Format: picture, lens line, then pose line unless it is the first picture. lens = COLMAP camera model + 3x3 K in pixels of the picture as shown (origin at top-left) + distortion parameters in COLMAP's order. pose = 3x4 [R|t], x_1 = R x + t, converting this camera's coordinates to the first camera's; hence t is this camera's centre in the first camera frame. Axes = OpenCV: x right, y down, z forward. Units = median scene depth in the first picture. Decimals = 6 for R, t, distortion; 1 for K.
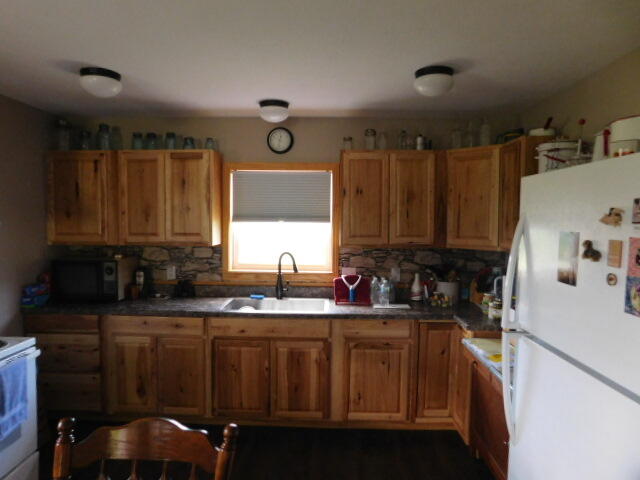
lens RADIAL K [[433.8, 0, 322.5], [0, 433.8, 242.1], [0, 0, 1]] dist [-0.049615, 0.030997]
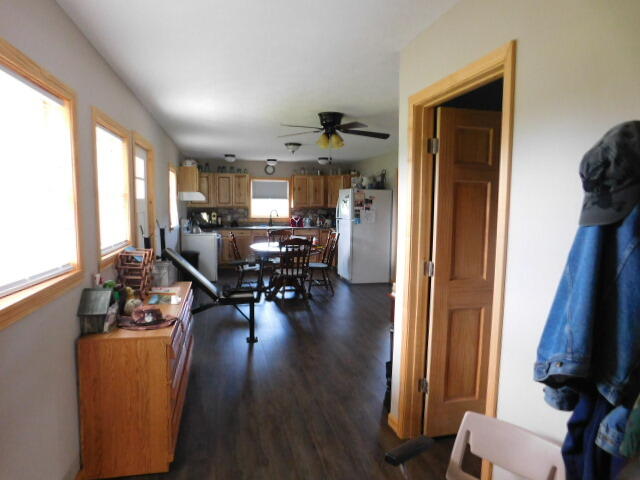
lens RADIAL K [[433.8, 0, 319.7], [0, 433.8, 239.9], [0, 0, 1]] dist [-0.049615, 0.030997]
pose [[0.970243, -0.021013, 0.241220, -0.488988], [0.011000, 0.999024, 0.042782, 0.104778], [-0.241883, -0.038855, 0.969527, -1.875252]]
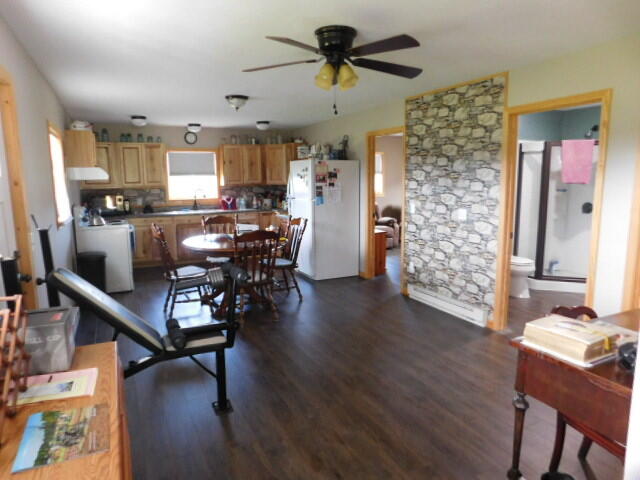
lens RADIAL K [[433.8, 0, 322.8], [0, 433.8, 239.8], [0, 0, 1]] dist [-0.049615, 0.030997]
pose [[0.890618, -0.084316, 0.446868, -0.542338], [0.042245, 0.993752, 0.103308, 0.081589], [-0.452786, -0.073130, 0.888615, -1.323252]]
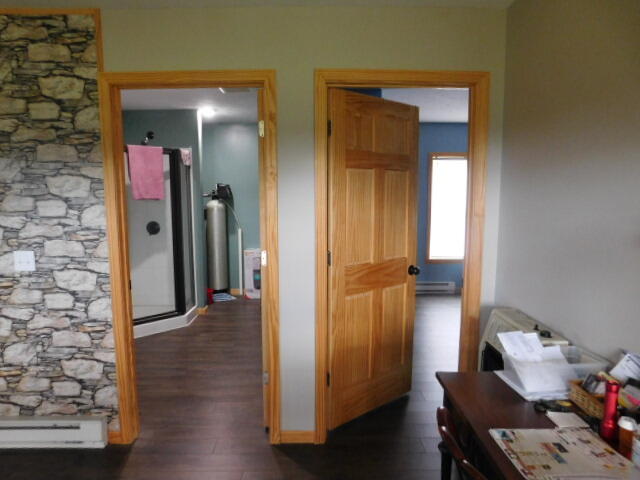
lens RADIAL K [[433.8, 0, 320.6], [0, 433.8, 241.9], [0, 0, 1]] dist [-0.049615, 0.030997]
pose [[-0.028114, -0.131077, 0.990973, -0.321367], [0.058439, 0.989454, 0.132534, 0.066879], [-0.997895, 0.061638, -0.020158, -0.910282]]
